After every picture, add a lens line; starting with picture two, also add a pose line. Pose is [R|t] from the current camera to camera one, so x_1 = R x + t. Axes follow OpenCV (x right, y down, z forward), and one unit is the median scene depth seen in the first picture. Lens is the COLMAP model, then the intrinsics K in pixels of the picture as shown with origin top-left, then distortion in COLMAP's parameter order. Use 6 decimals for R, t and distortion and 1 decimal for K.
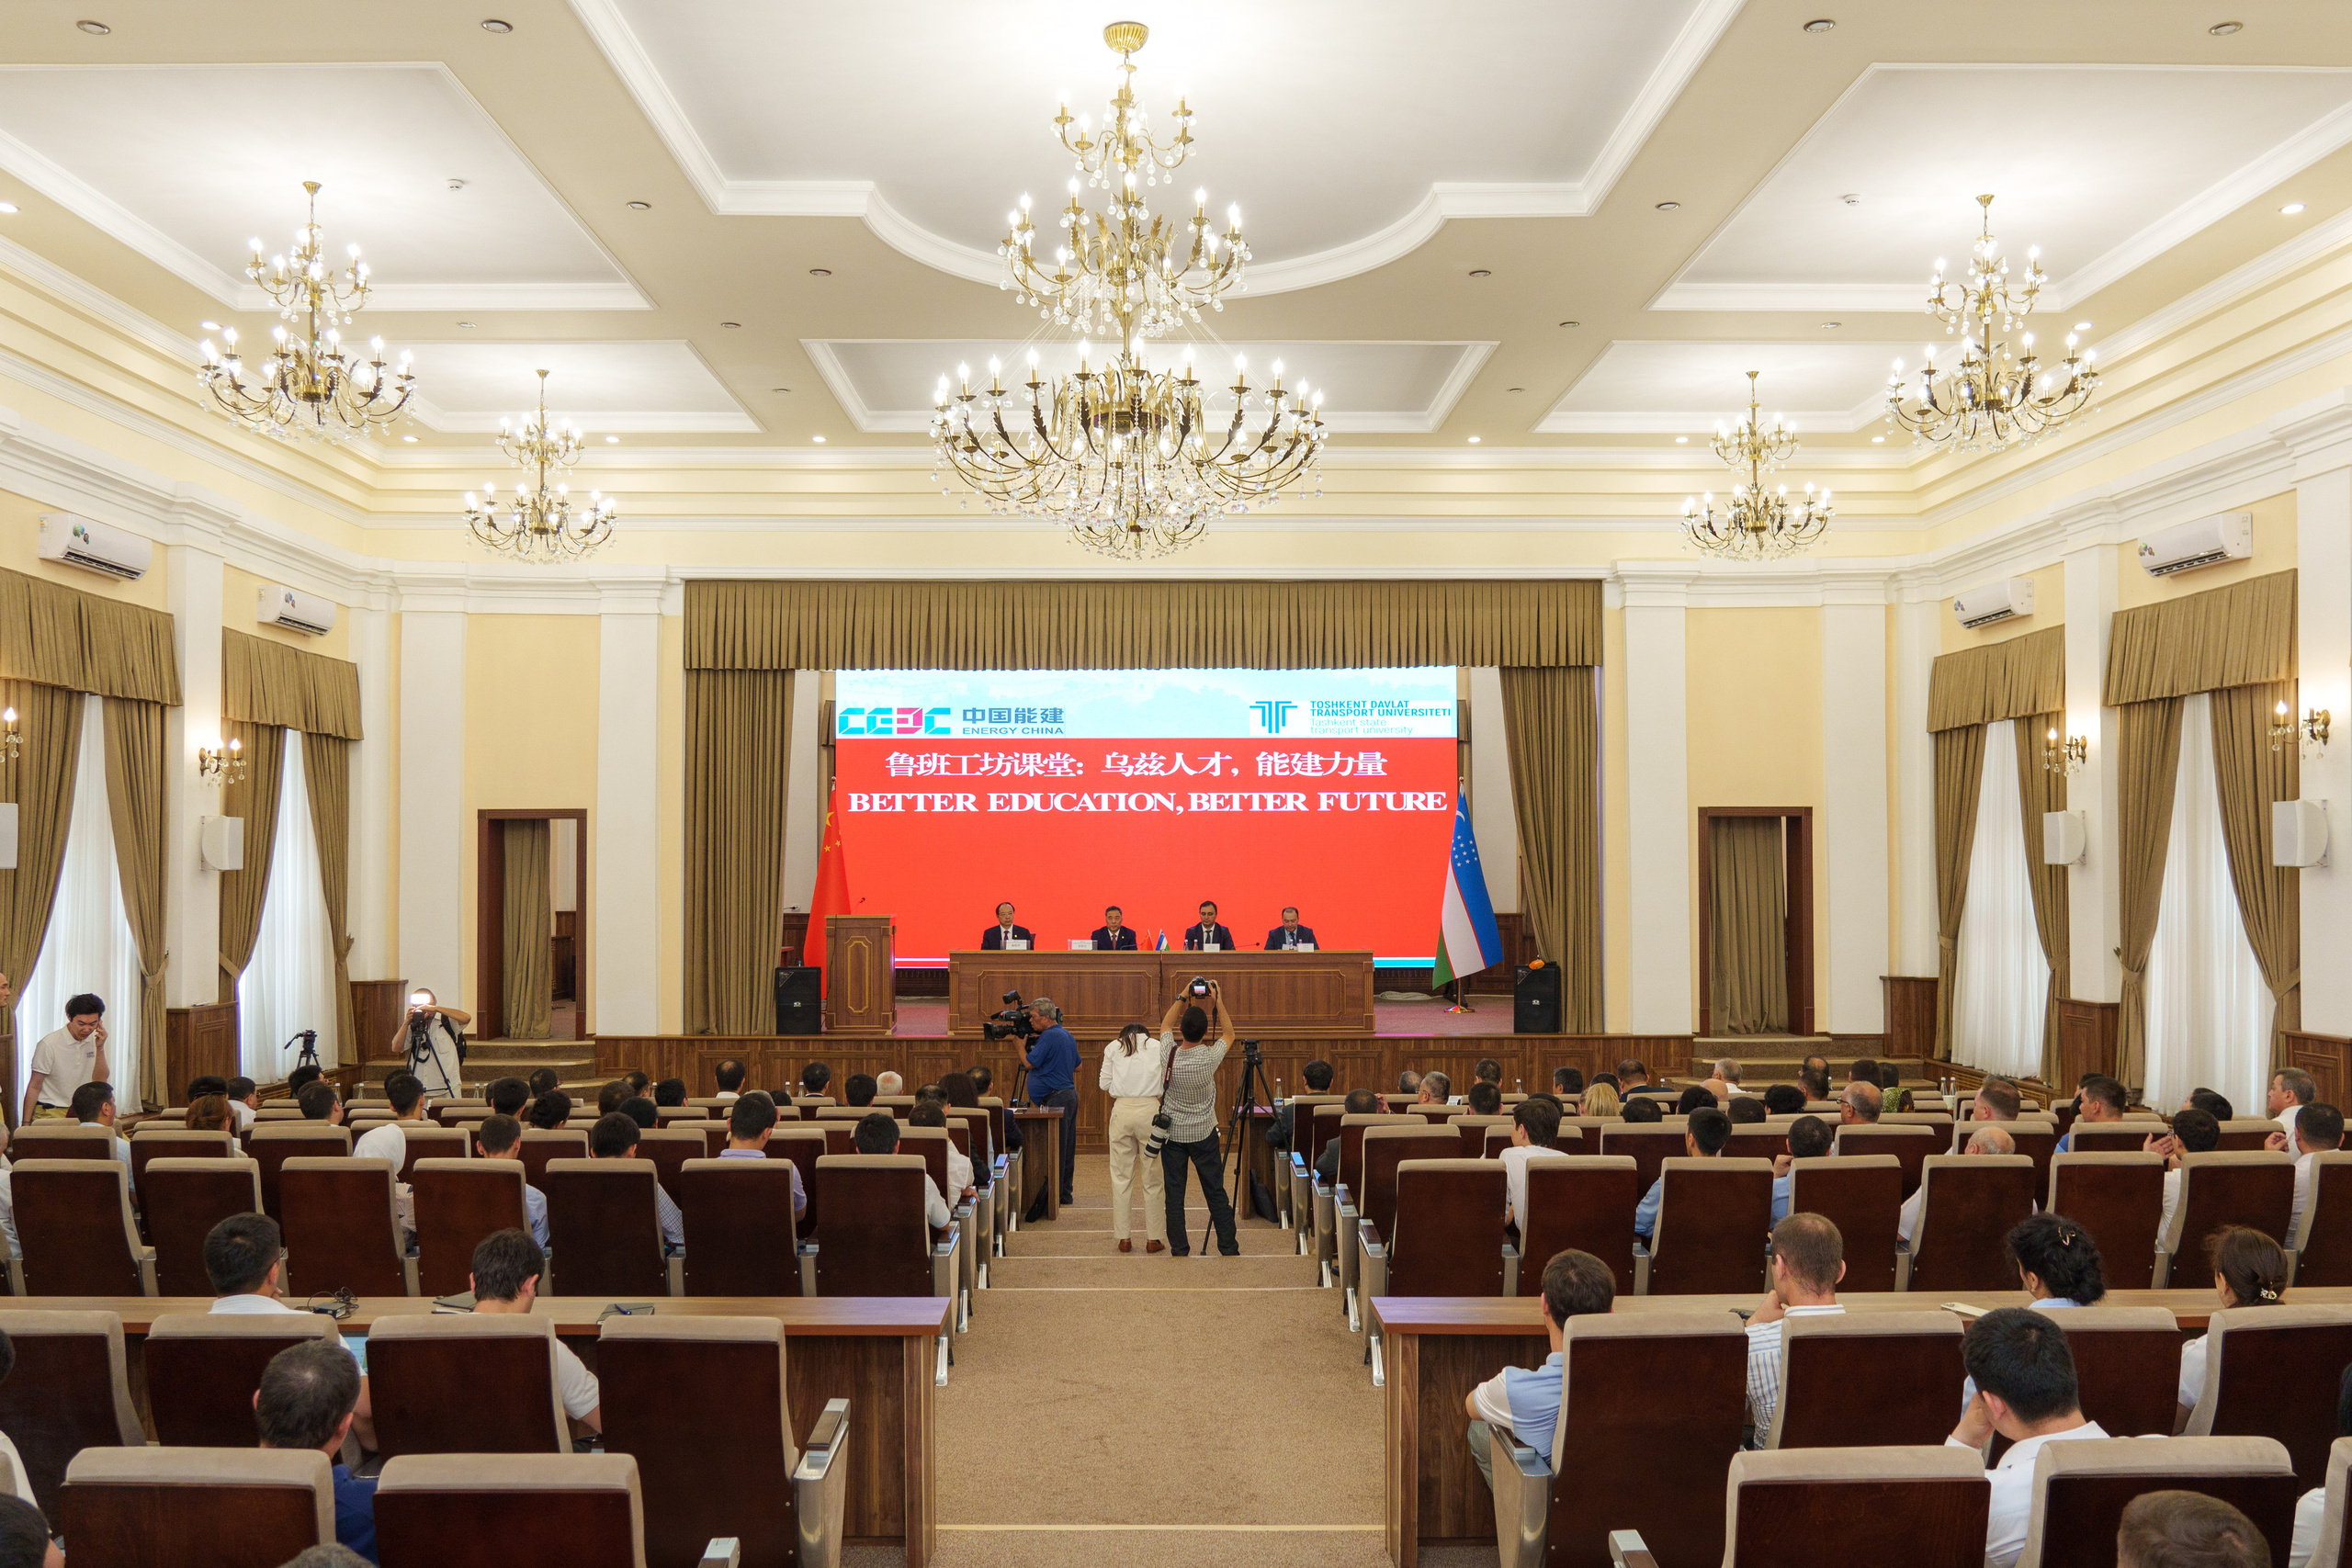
lens RADIAL K [[1825.0, 0, 1137.7], [0, 1825.0, 788.4], [0, 0, 1]] dist [-0.088756, -0.000059]
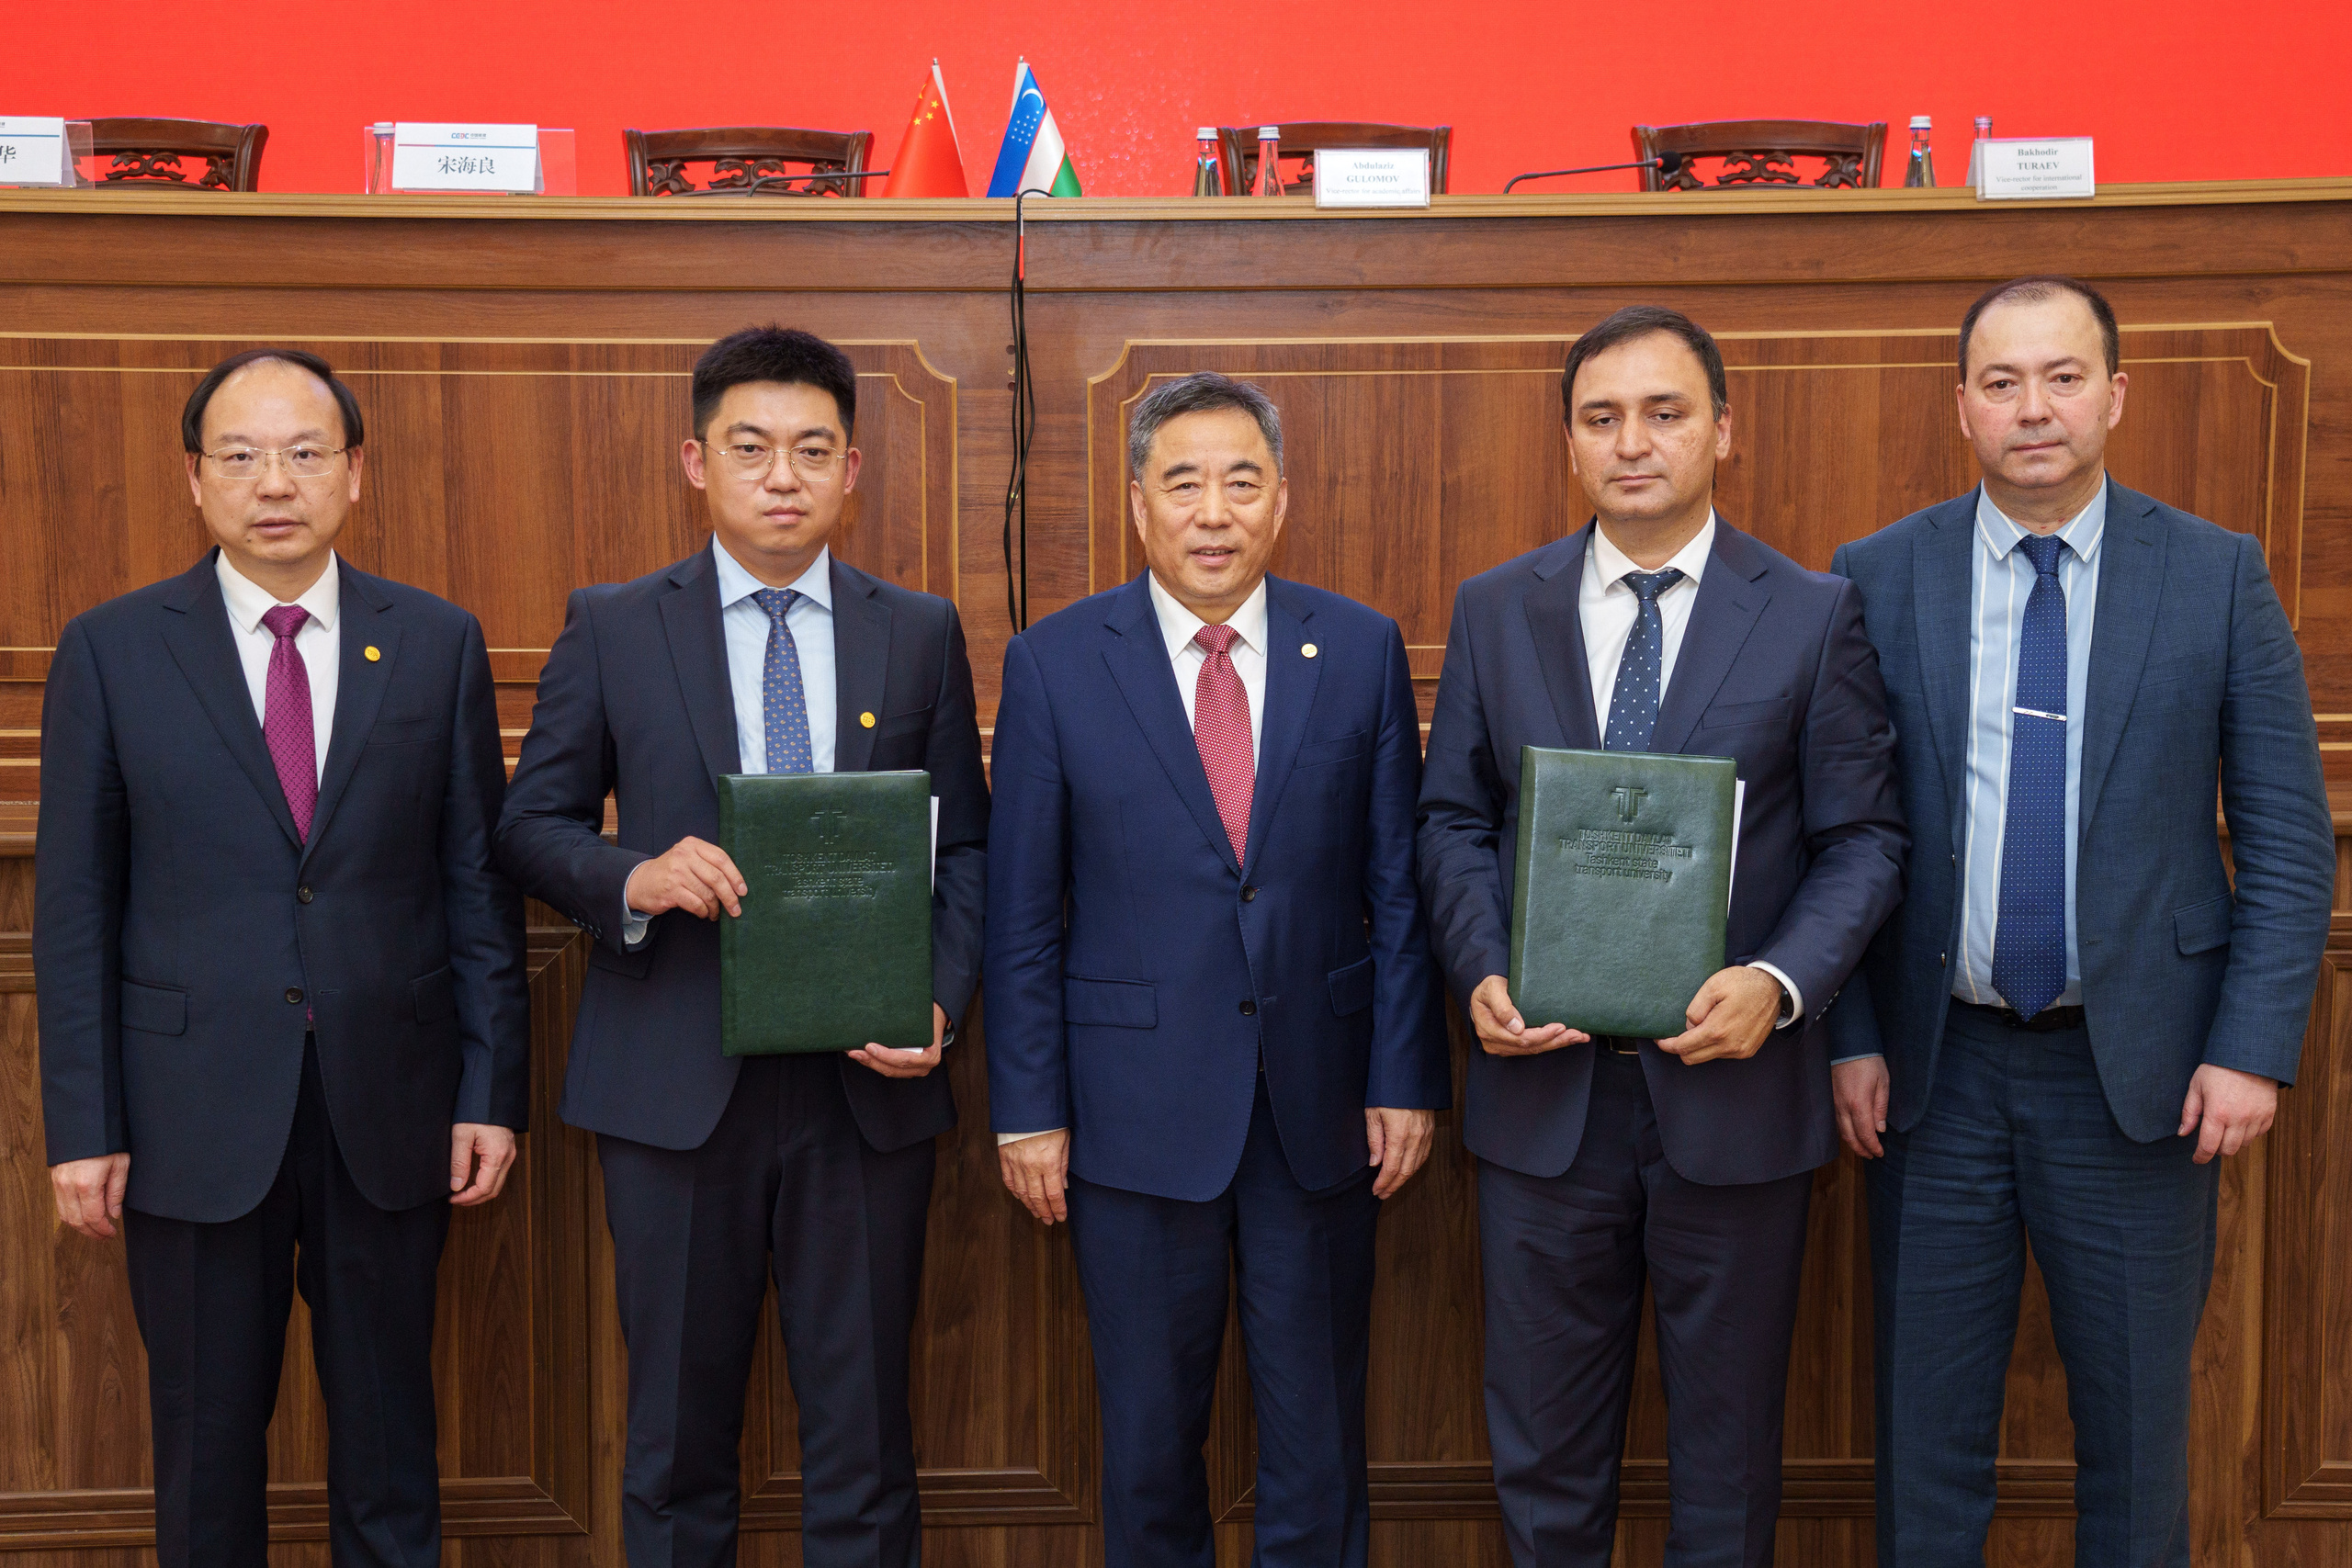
lens RADIAL K [[3848.0, 0, 1133.4], [0, 3848.0, 774.8], [0, 0, 1]] dist [0.218897, 0.143732]
pose [[0.999779, -0.005470, 0.020274, 0.015259], [0.001572, 0.982264, 0.187497, 0.075897], [-0.020940, -0.187424, 0.982056, 0.686834]]
